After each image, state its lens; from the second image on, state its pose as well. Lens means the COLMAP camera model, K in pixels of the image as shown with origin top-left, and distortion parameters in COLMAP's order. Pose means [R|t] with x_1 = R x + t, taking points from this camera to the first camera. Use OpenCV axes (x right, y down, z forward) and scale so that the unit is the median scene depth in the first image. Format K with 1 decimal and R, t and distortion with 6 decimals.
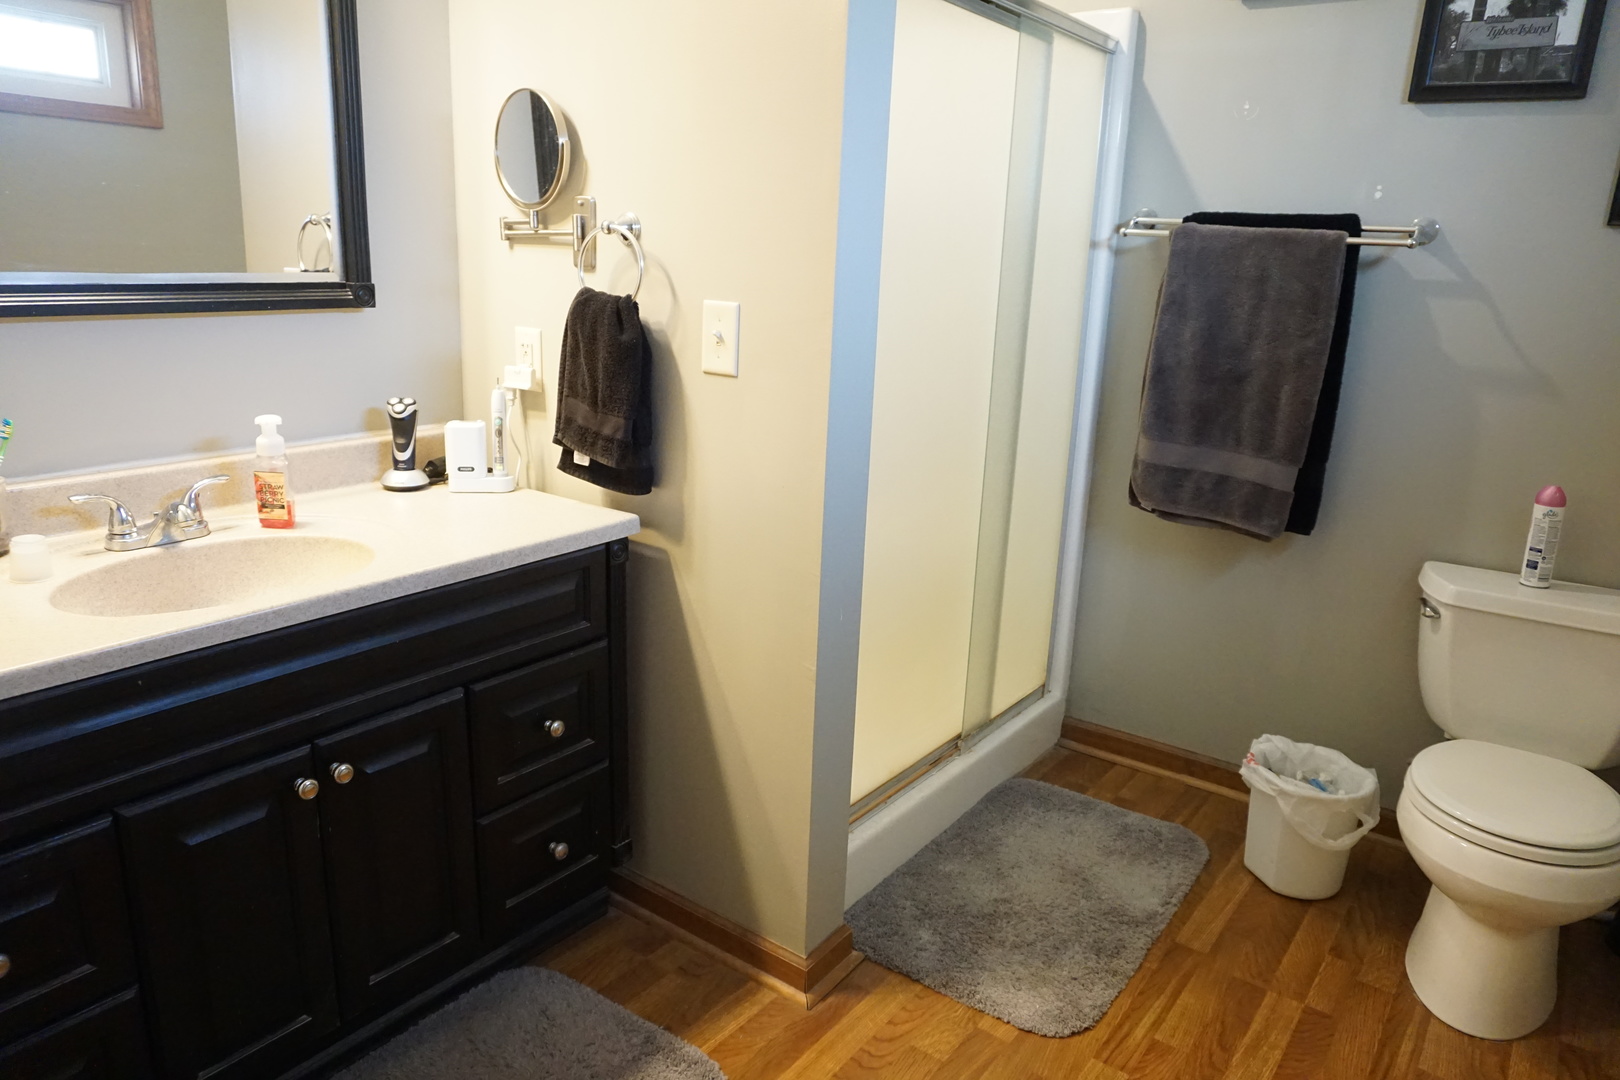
lens RADIAL K [[1076.8, 0, 822.2], [0, 1076.8, 541.3], [0, 0, 1]] dist [-0.052011, 0.036621]
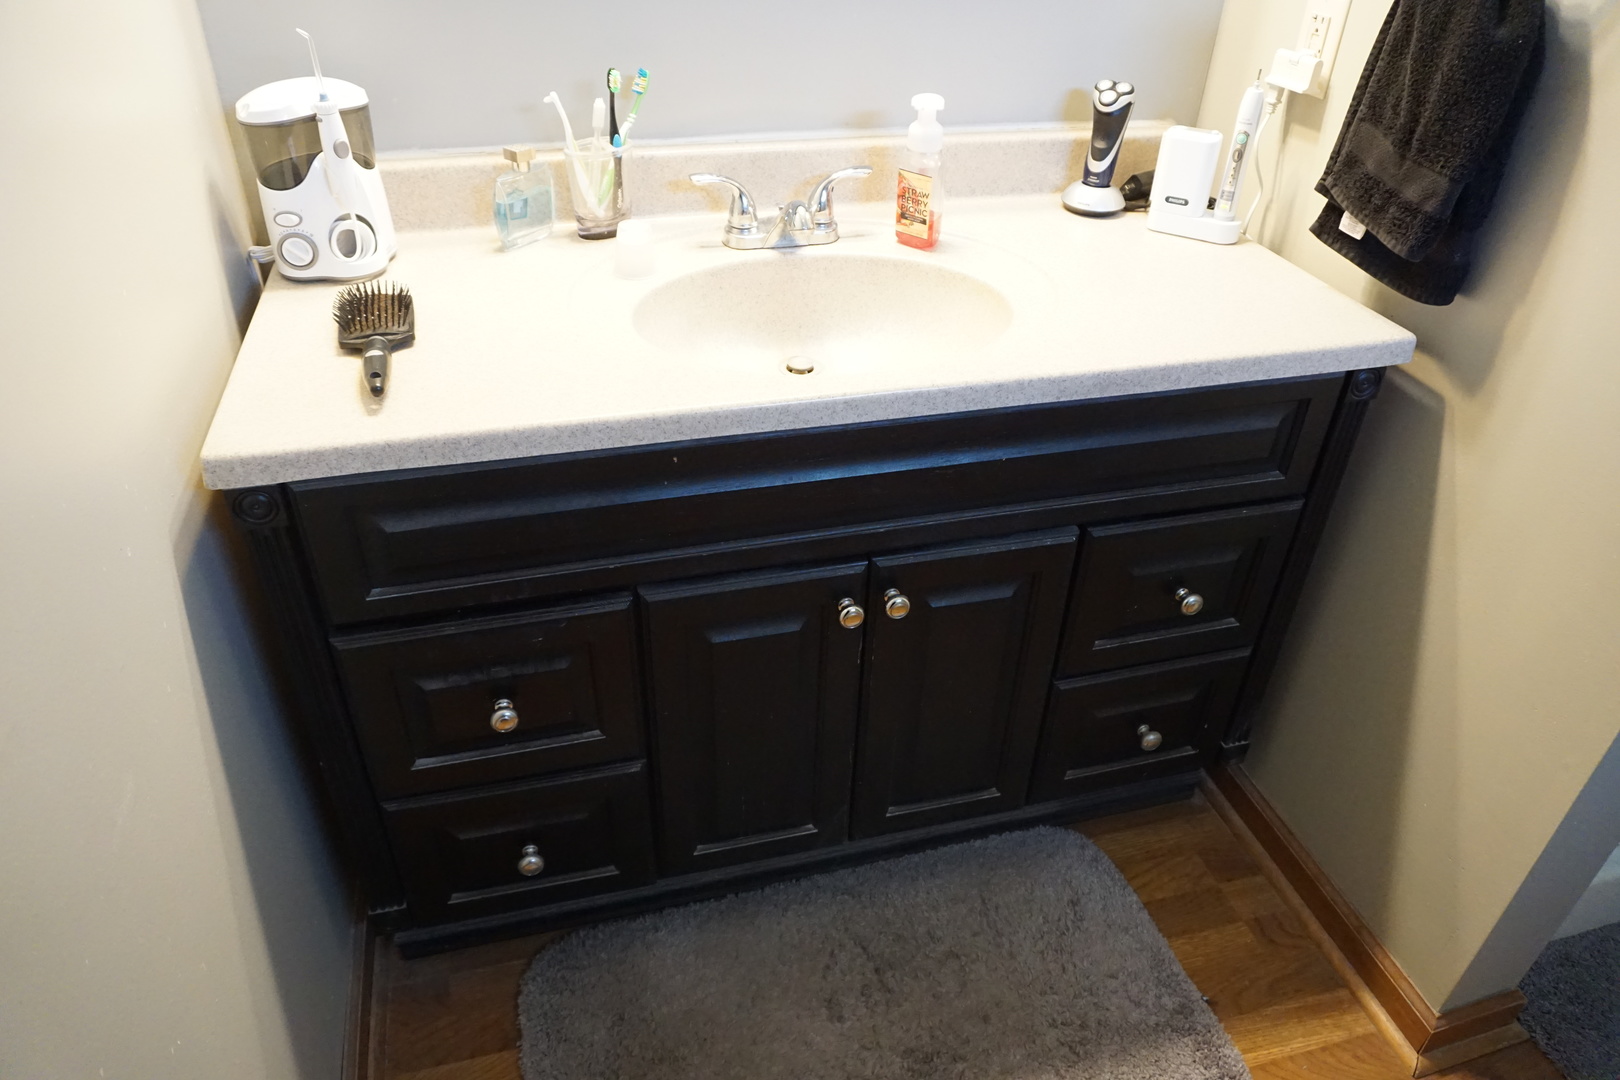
lens RADIAL K [[1076.8, 0, 819.4], [0, 1076.8, 523.5], [0, 0, 1]] dist [-0.052011, 0.036621]
pose [[0.782921, 0.341242, -0.520182, -0.087322], [-0.167164, 0.920783, 0.352440, -0.086569], [0.599242, -0.188977, 0.777944, 0.300176]]
